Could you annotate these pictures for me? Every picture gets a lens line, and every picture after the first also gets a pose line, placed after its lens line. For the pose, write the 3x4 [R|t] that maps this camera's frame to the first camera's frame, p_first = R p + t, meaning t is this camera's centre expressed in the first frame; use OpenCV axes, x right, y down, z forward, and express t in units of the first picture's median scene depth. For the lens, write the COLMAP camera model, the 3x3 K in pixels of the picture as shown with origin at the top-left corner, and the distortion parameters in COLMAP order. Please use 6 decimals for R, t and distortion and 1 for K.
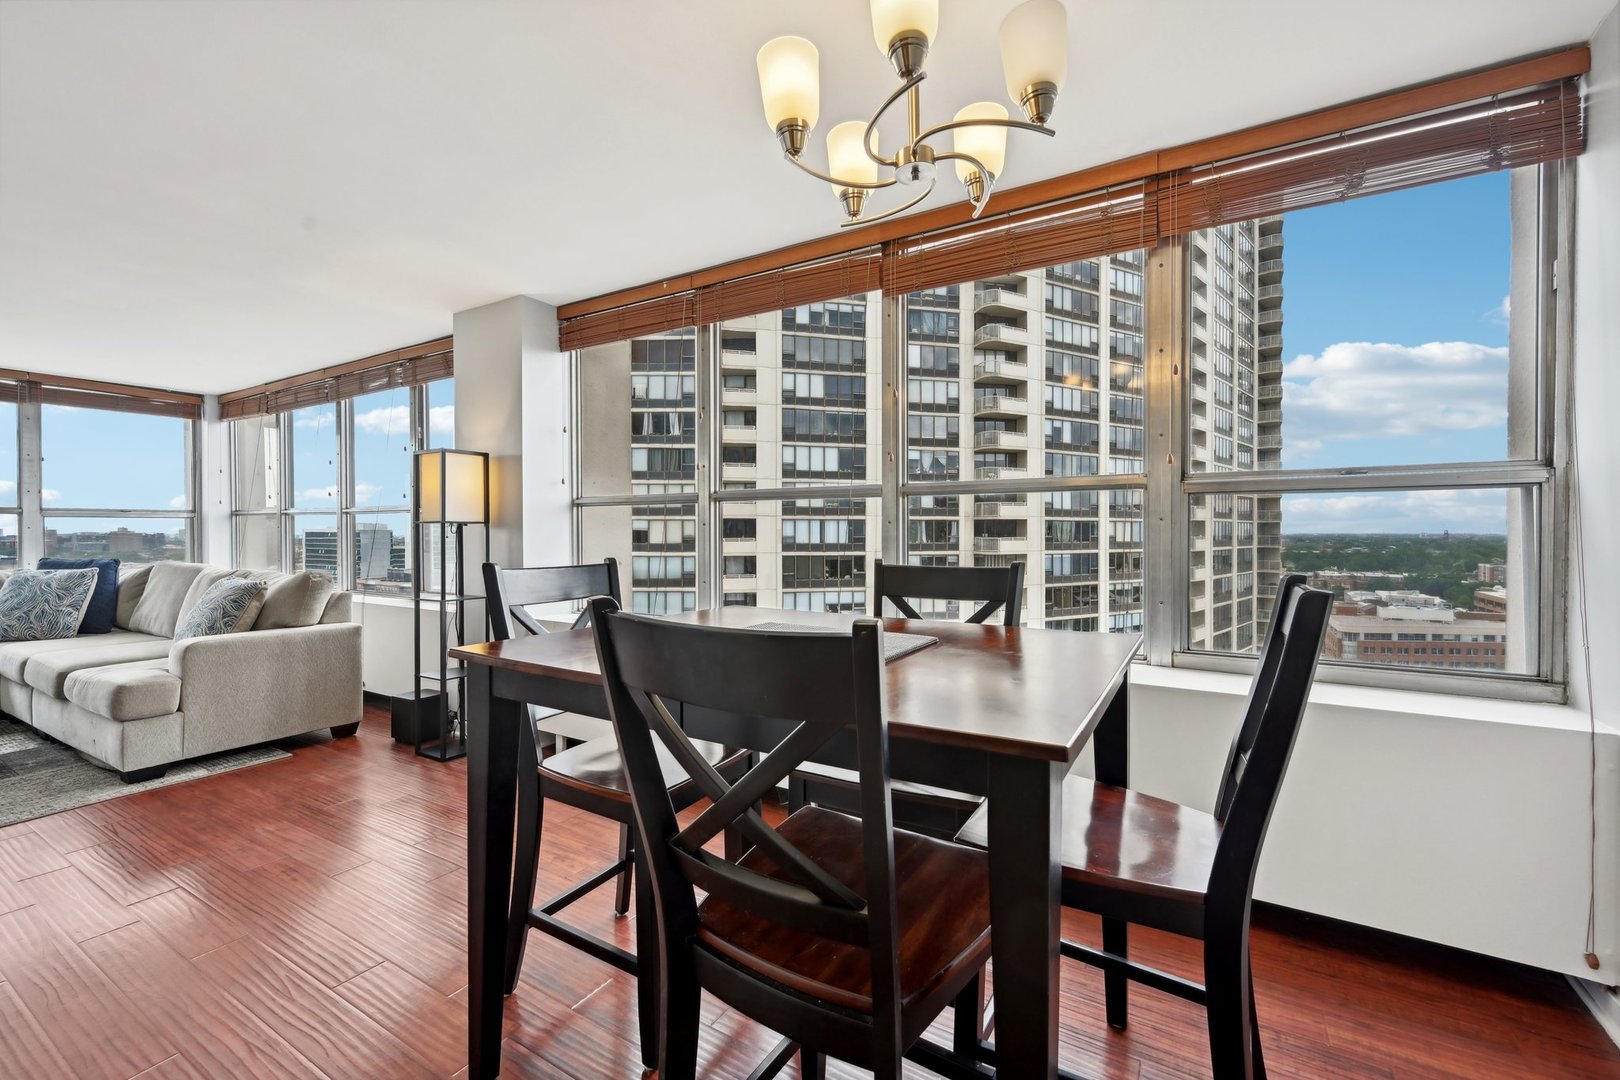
lens RADIAL K [[686.4, 0, 810.0], [0, 686.4, 540.0], [0, 0, 1]] dist [0.003056, 0.000285]
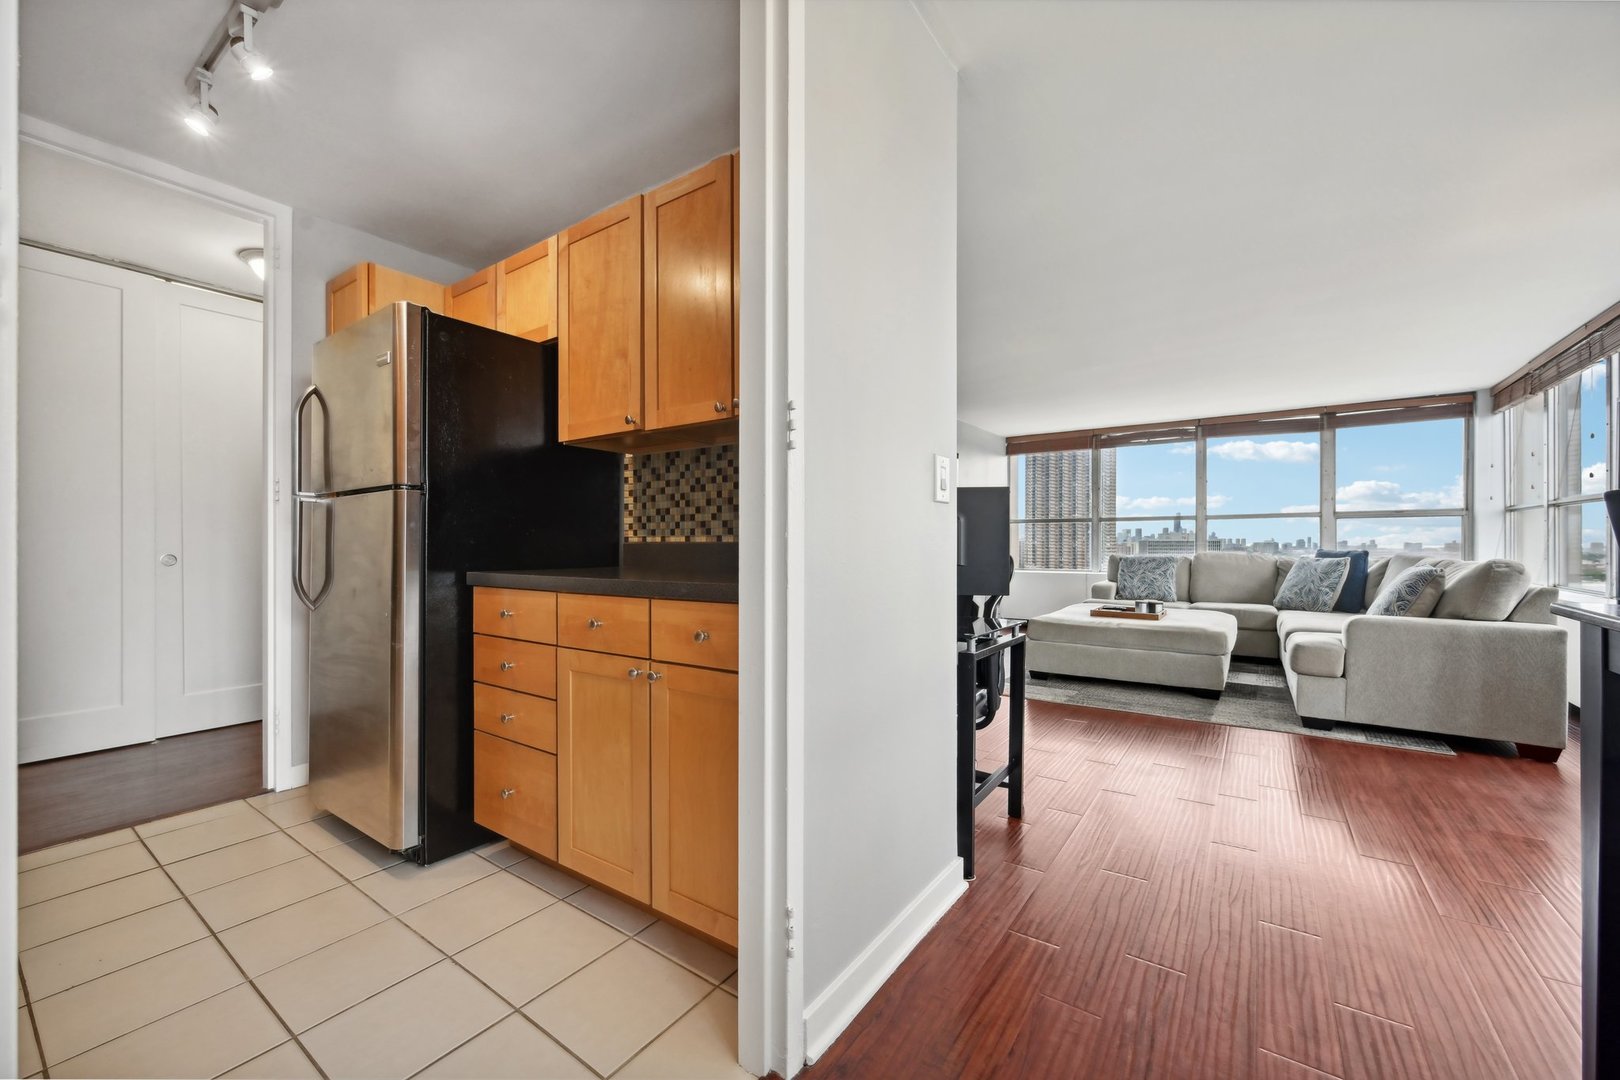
lens RADIAL K [[636.1, 0, 809.3], [0, 636.1, 549.9], [0, 0, 1]] dist [-0.001281, -0.000284]
pose [[-0.073806, 0.006434, -0.997252, 0.140637], [-0.014655, 0.999864, 0.007535, 0.034592], [0.997165, 0.015170, -0.073702, 0.155218]]
